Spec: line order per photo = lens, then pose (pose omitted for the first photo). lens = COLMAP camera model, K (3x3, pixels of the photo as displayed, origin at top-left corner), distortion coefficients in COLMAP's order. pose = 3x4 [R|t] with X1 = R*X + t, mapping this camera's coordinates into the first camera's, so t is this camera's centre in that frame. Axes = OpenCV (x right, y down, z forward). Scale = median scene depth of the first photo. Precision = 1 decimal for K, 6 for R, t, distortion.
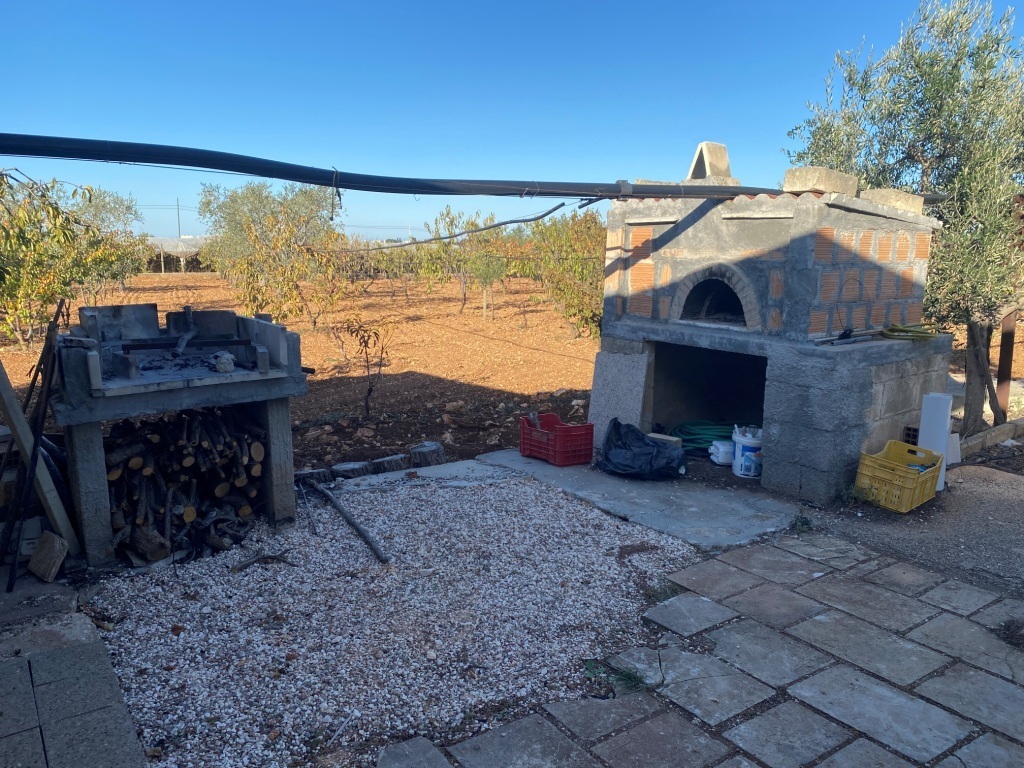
lens RADIAL K [[777.7, 0, 507.8], [0, 777.7, 382.5], [0, 0, 1]] dist [0.004451, 0.006969]
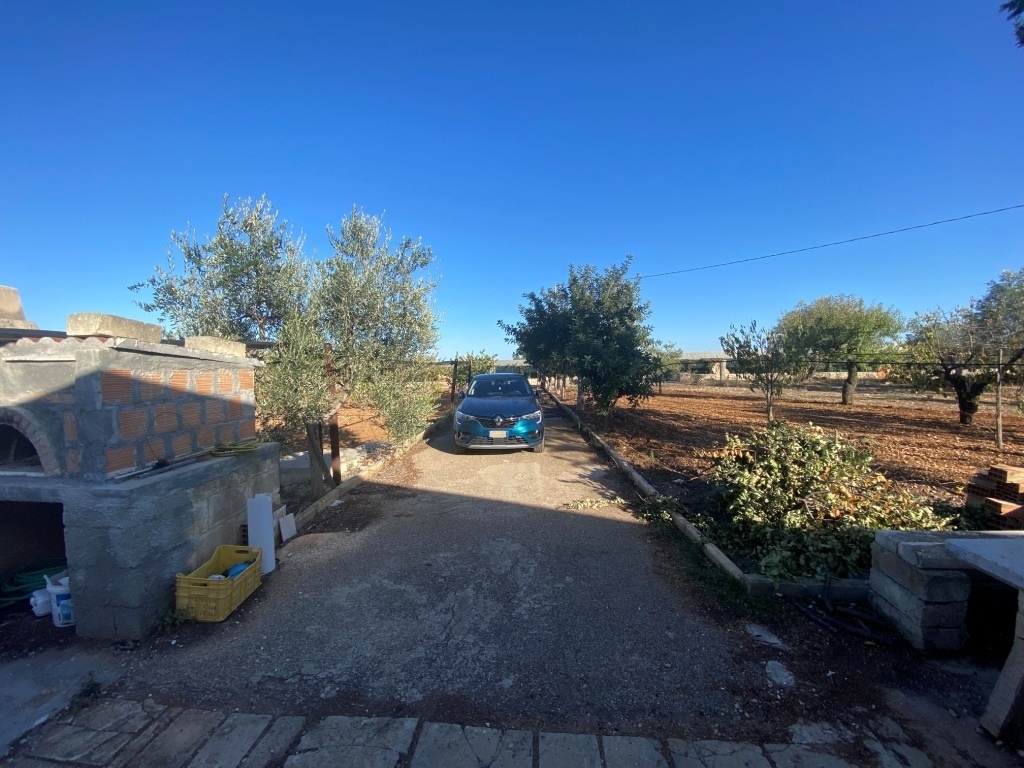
lens RADIAL K [[425.0, 0, 512.8], [0, 425.0, 380.1], [0, 0, 1]] dist [0.055411, -0.037653]
pose [[0.630318, -0.044127, 0.775082, 0.277294], [0.156768, 0.985051, -0.071407, -0.056490], [-0.760344, 0.166518, 0.627813, 0.215274]]
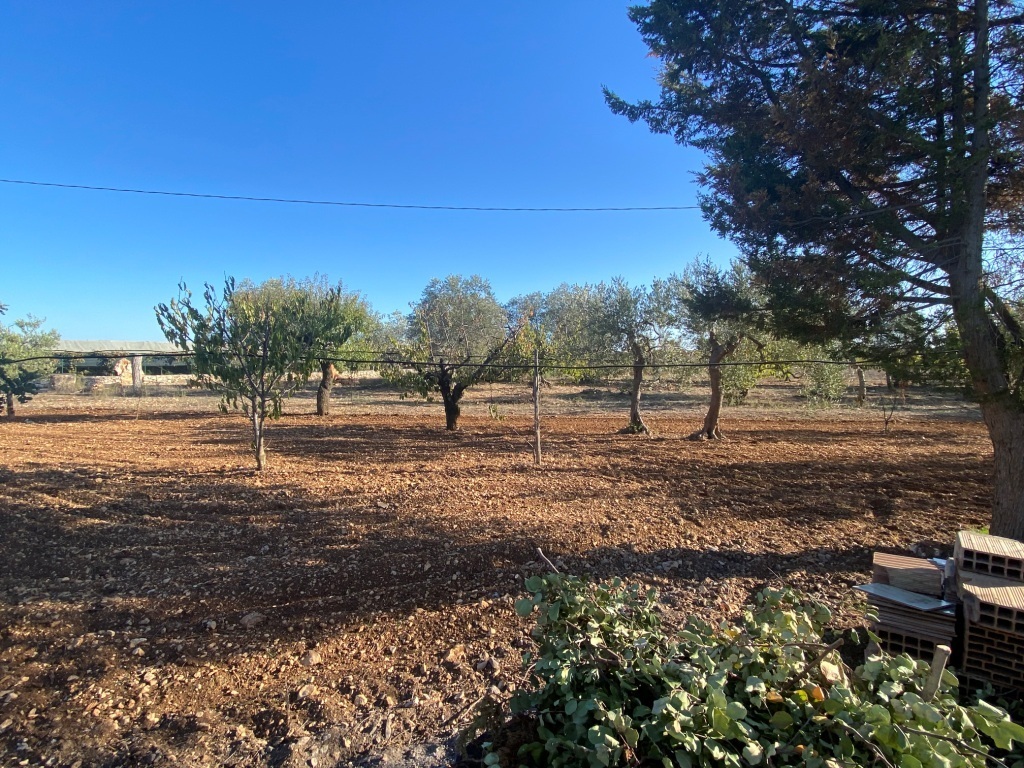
lens RADIAL K [[498.8, 0, 510.1], [0, 498.8, 386.9], [0, 0, 1]] dist [0.029873, -0.029366]
pose [[-0.417241, -0.058629, 0.906903, 1.054438], [0.153573, 0.979017, 0.133946, -0.091161], [-0.895726, 0.195164, -0.399482, 0.475137]]
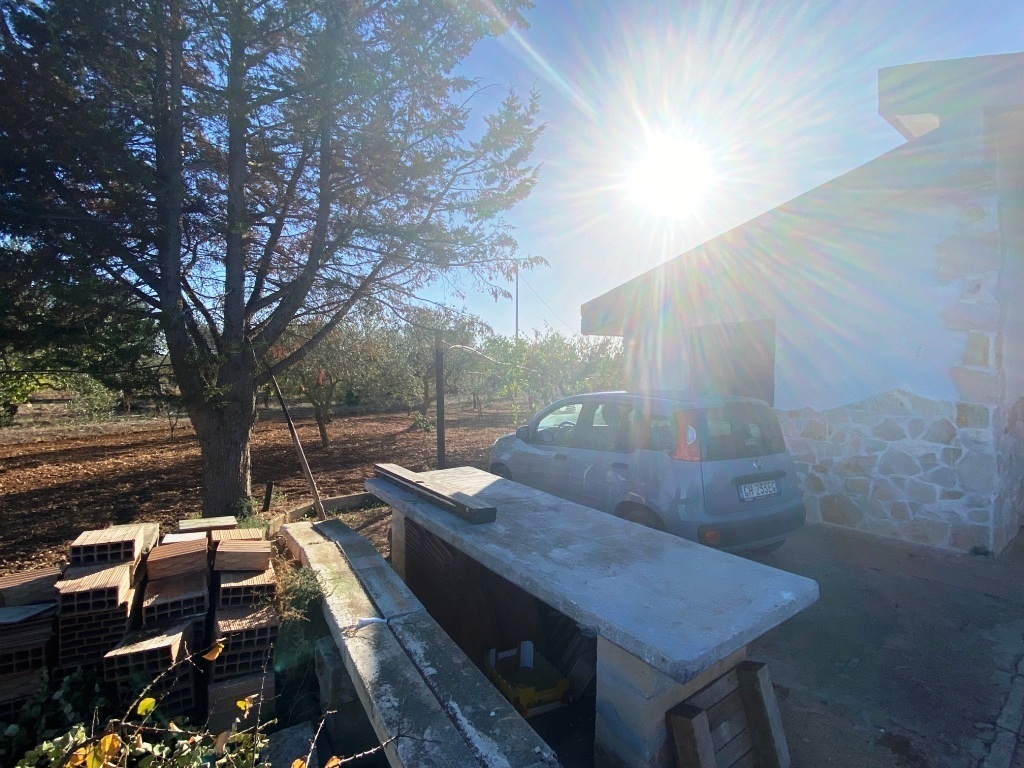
lens RADIAL K [[498.8, 0, 510.1], [0, 498.8, 386.9], [0, 0, 1]] dist [0.029873, -0.029366]
pose [[-0.999304, -0.010526, -0.035784, 0.862751], [-0.017648, 0.978612, 0.204955, -0.075520], [0.032861, 0.205444, -0.978117, 0.392544]]
